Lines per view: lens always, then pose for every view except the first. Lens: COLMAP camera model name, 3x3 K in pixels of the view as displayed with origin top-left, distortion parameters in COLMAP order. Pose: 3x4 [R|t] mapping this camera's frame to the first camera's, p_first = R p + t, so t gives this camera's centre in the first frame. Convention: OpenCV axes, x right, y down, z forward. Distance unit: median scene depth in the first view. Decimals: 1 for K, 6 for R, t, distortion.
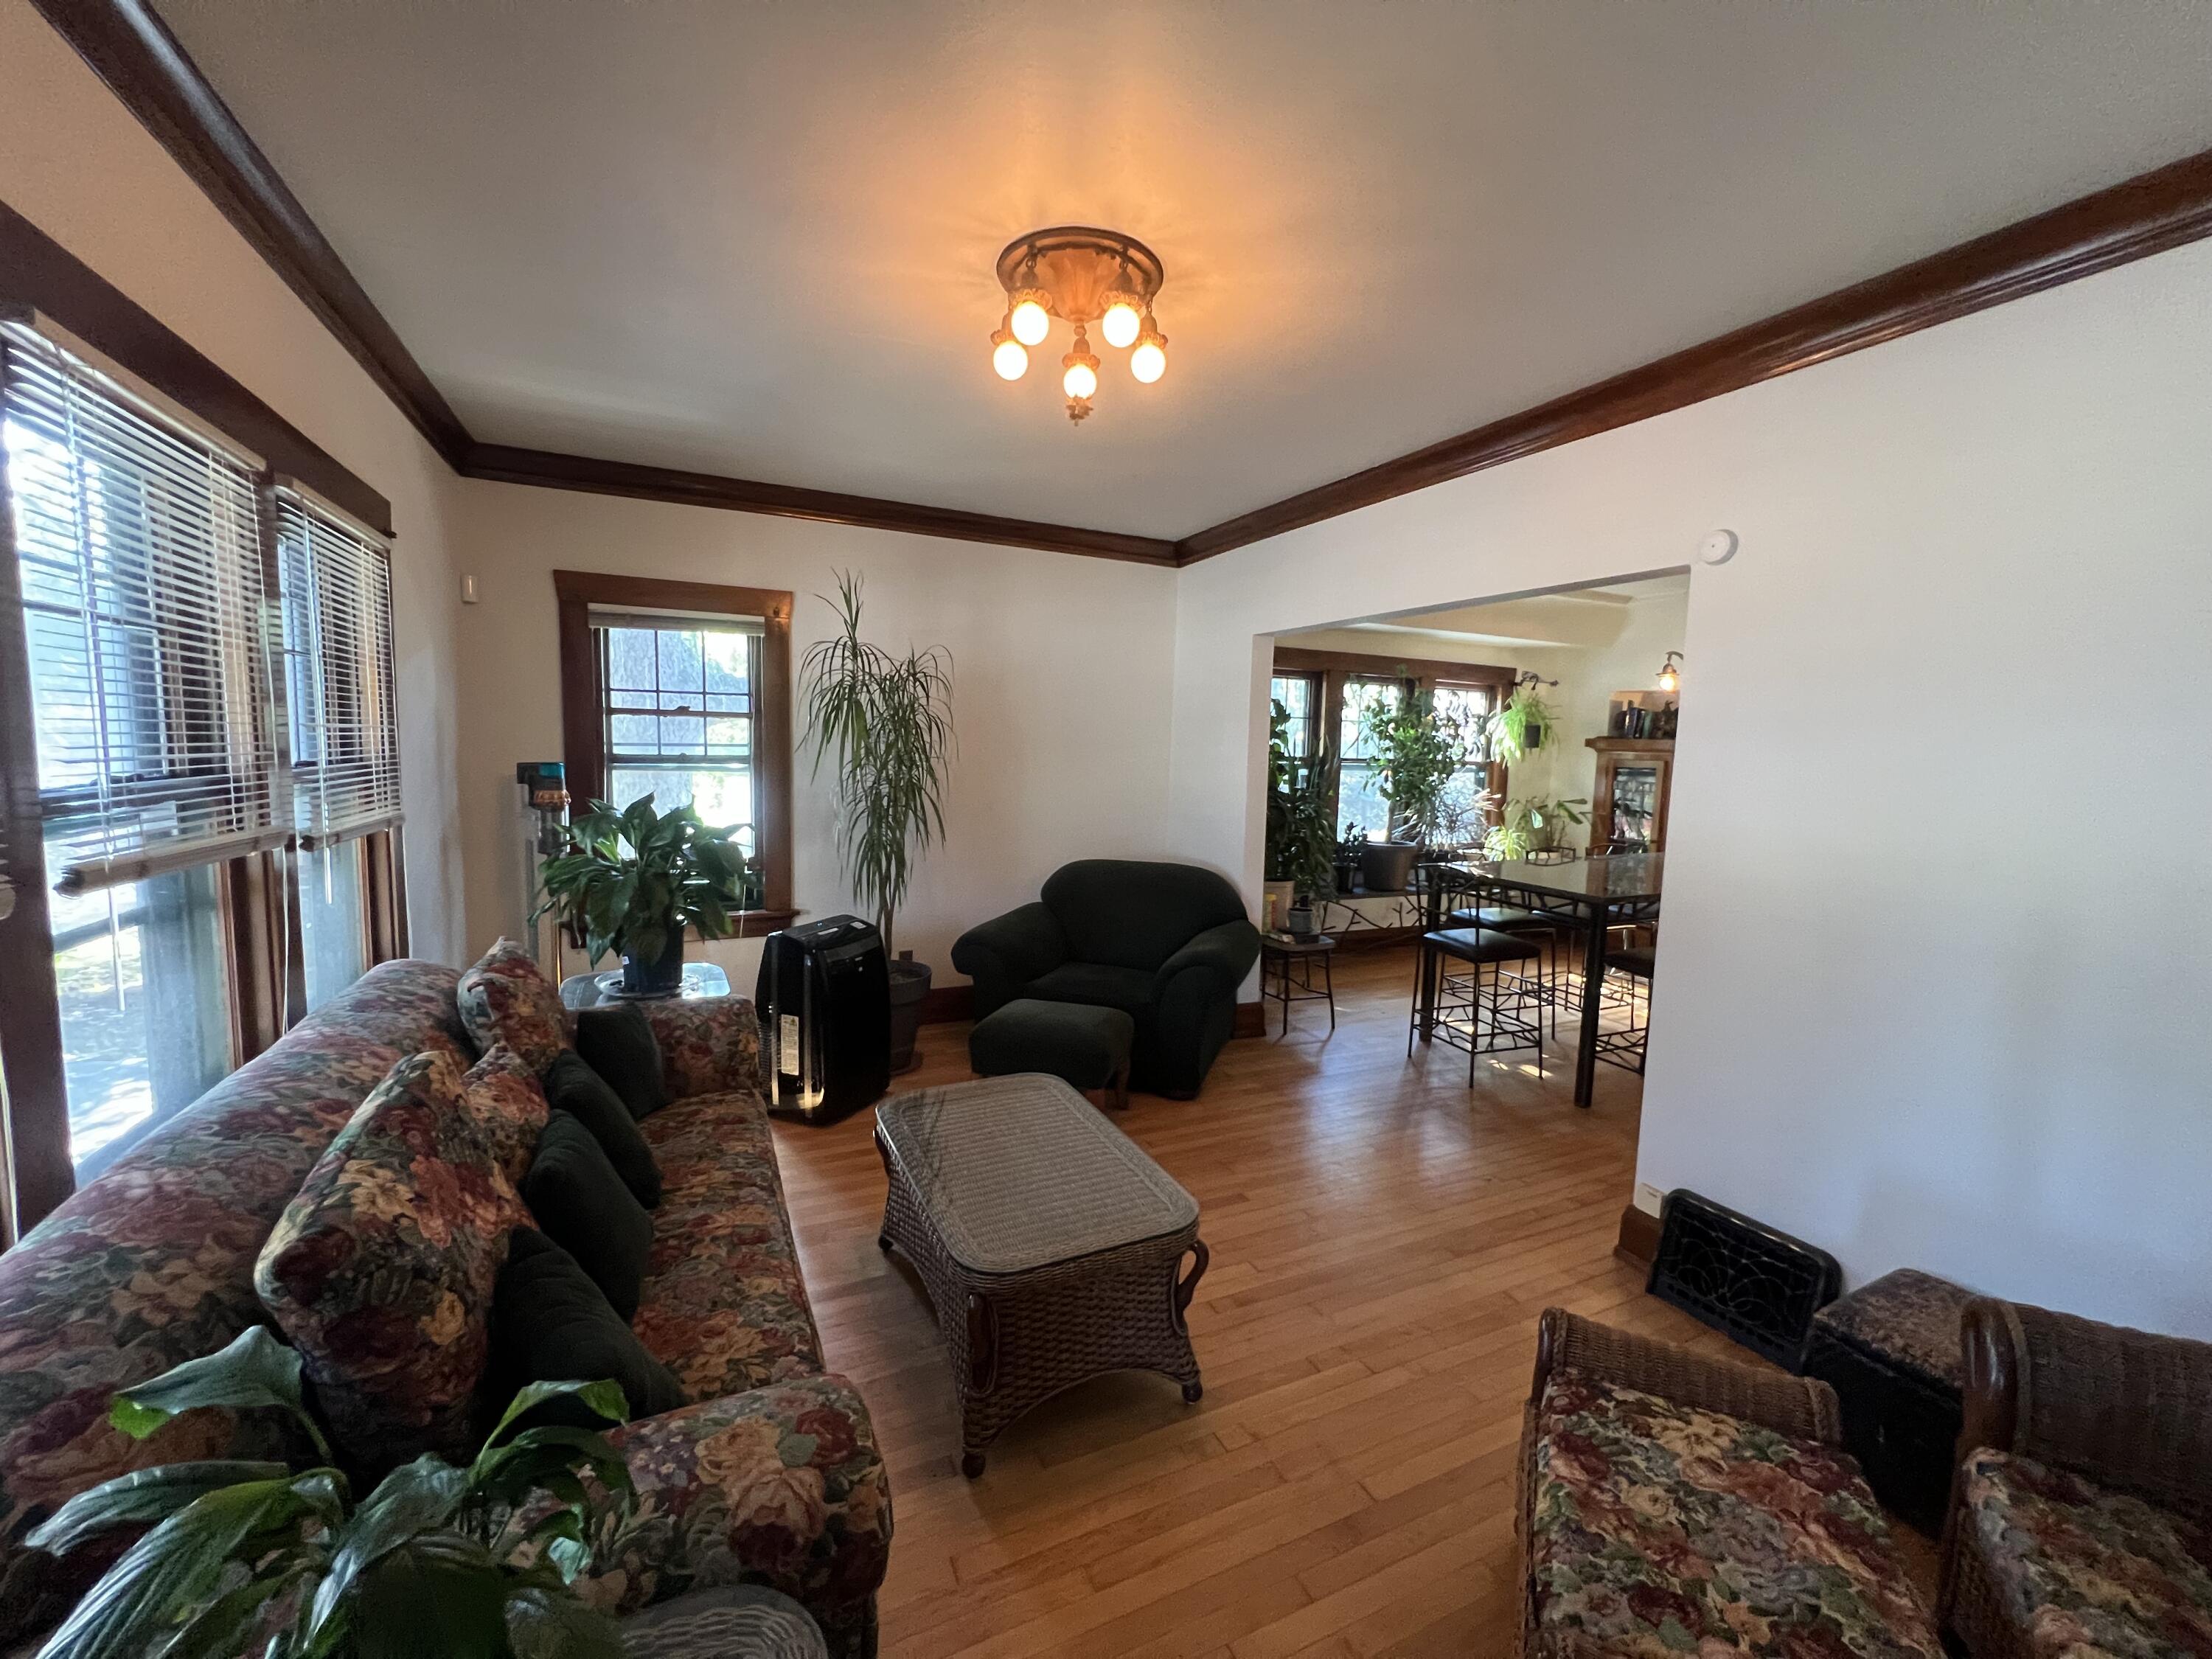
lens RADIAL K [[883.2, 0, 1109.2], [0, 883.2, 833.2], [0, 0, 1]] dist [-0.000443, 0.000116]
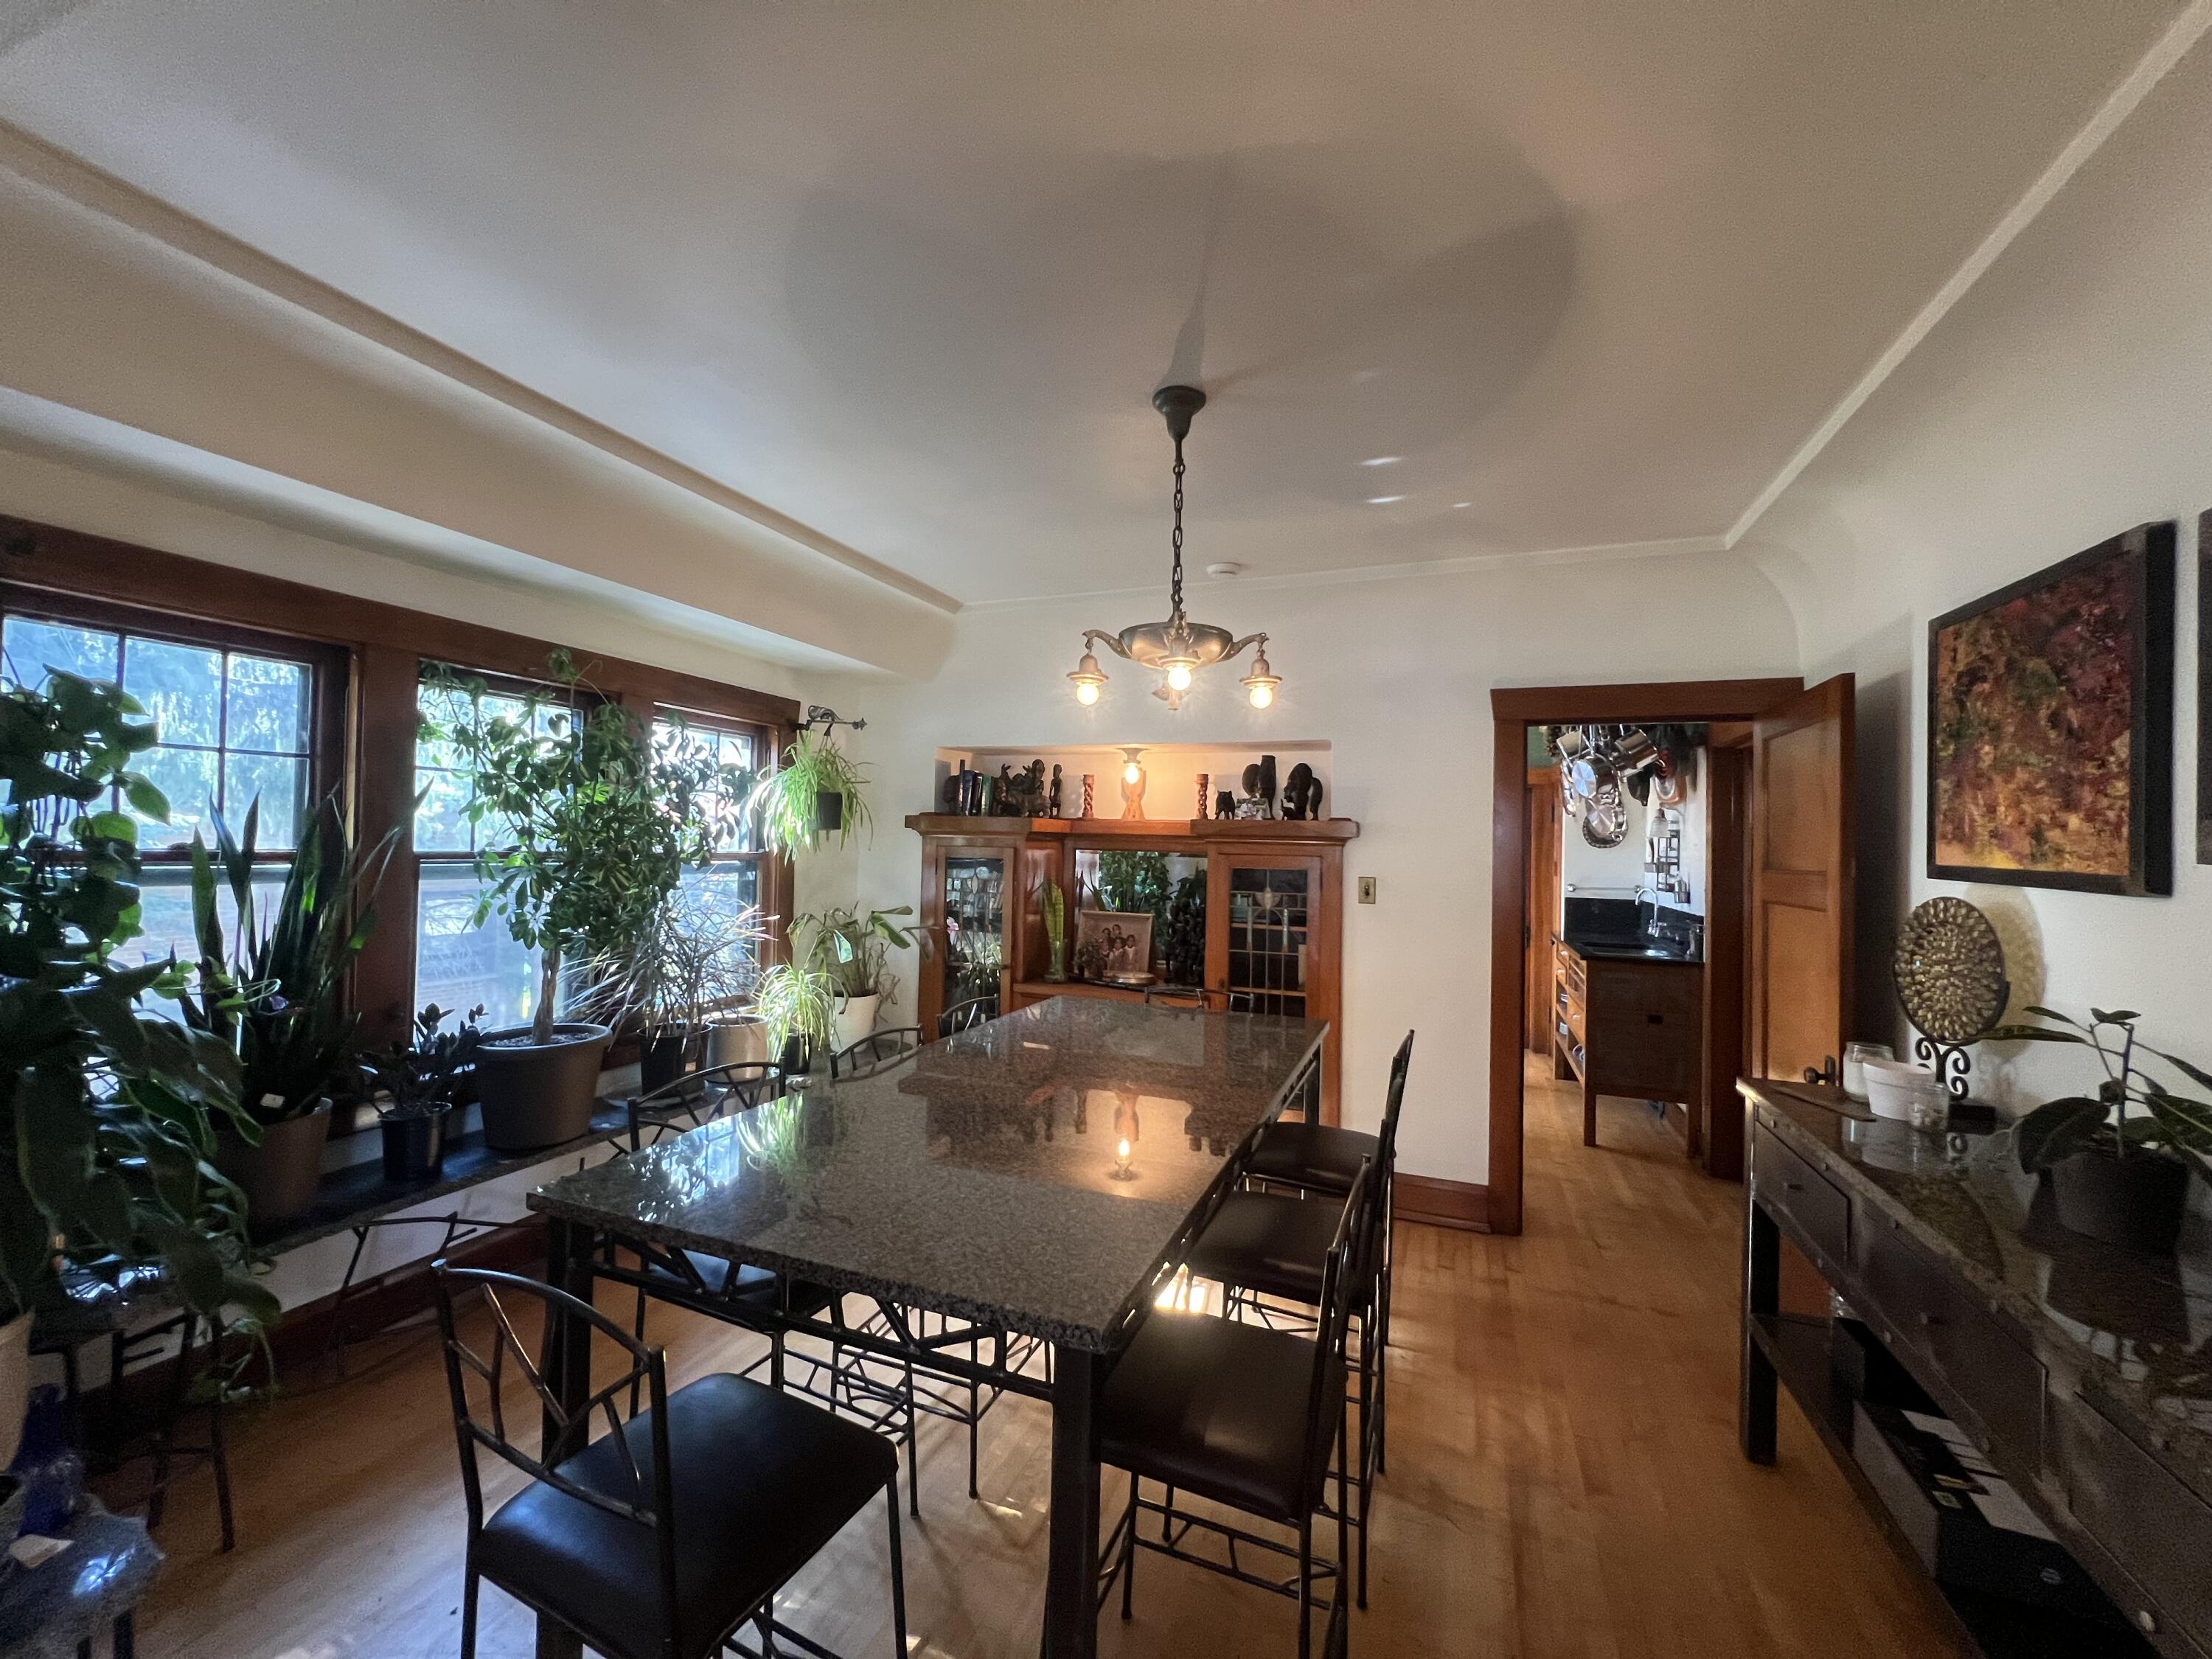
lens RADIAL K [[883.2, 0, 1106.7], [0, 883.2, 833.4], [0, 0, 1]] dist [-0.000443, 0.000116]
pose [[0.731086, -0.004010, 0.682273, 0.205568], [0.069172, 0.995266, -0.068271, -0.039834], [-0.678770, 0.097106, 0.727903, 0.432451]]
